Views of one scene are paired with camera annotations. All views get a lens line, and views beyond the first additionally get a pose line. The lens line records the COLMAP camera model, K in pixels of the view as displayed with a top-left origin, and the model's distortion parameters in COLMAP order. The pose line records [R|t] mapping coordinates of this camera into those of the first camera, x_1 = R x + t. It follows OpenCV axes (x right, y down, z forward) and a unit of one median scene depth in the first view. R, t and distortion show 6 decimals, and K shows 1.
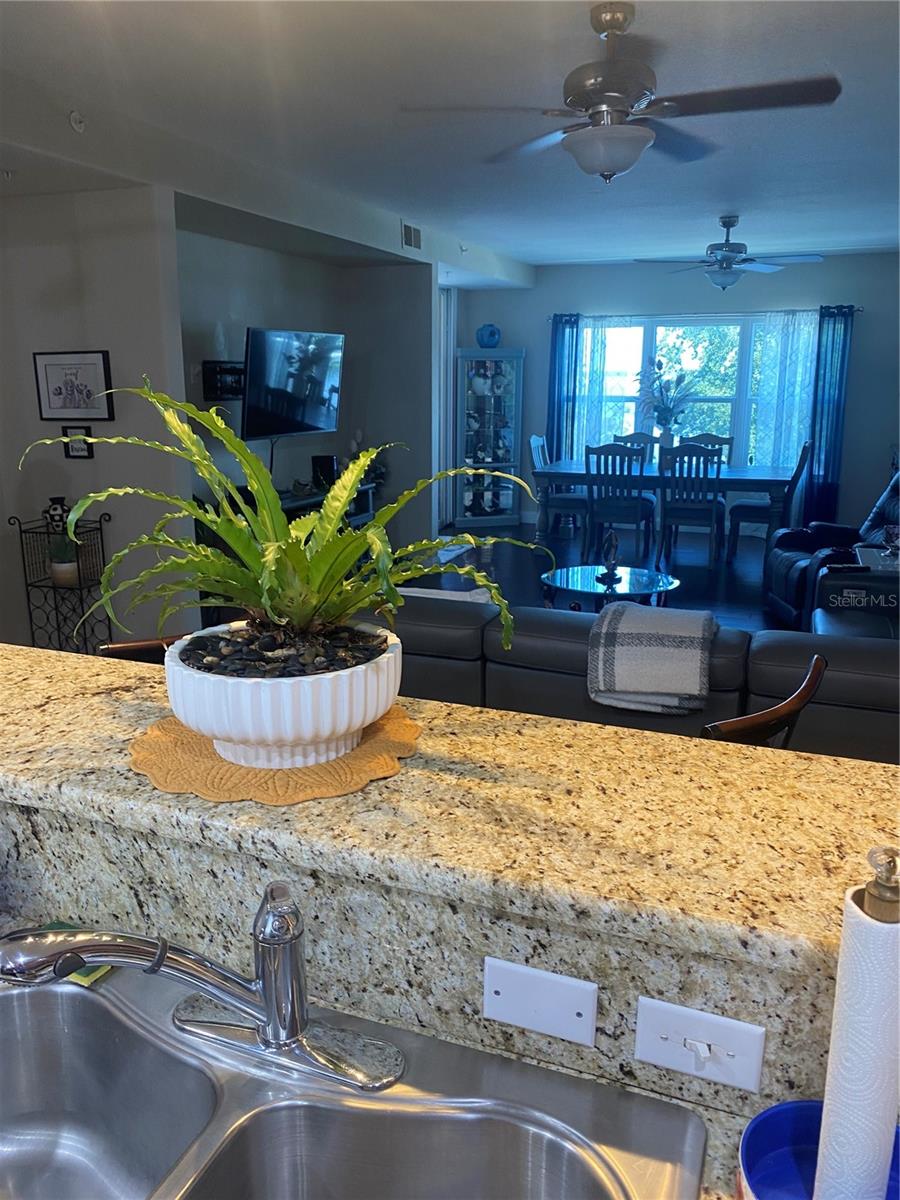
lens RADIAL K [[919.7, 0, 451.7], [0, 919.7, 599.5], [0, 0, 1]] dist [0.000946, 0.000039]
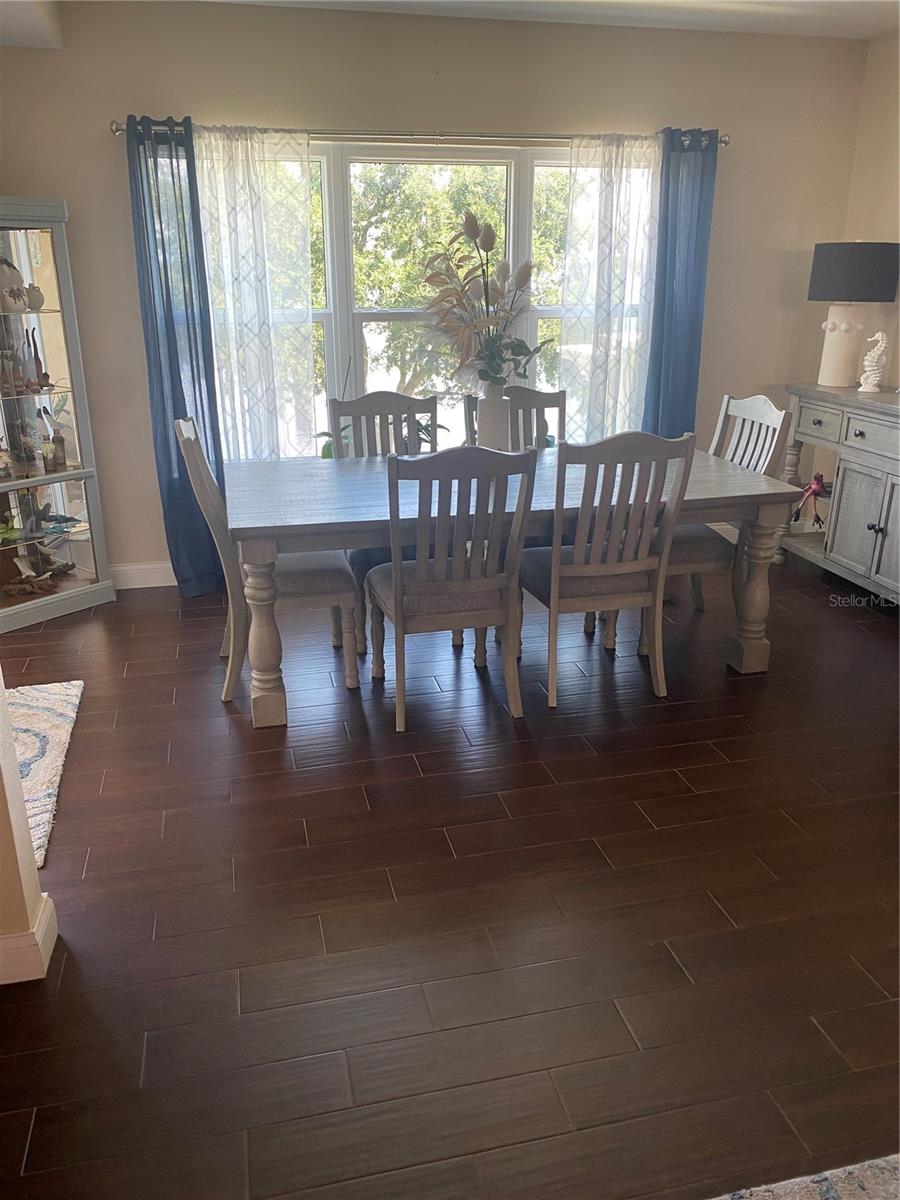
lens RADIAL K [[919.7, 0, 448.9], [0, 919.7, 601.4], [0, 0, 1]] dist [0.000946, 0.000039]
pose [[0.804294, -0.214172, 0.554293, -0.053025], [0.142327, 0.975071, 0.170236, -0.142499], [-0.576935, -0.058029, 0.814726, 0.552783]]
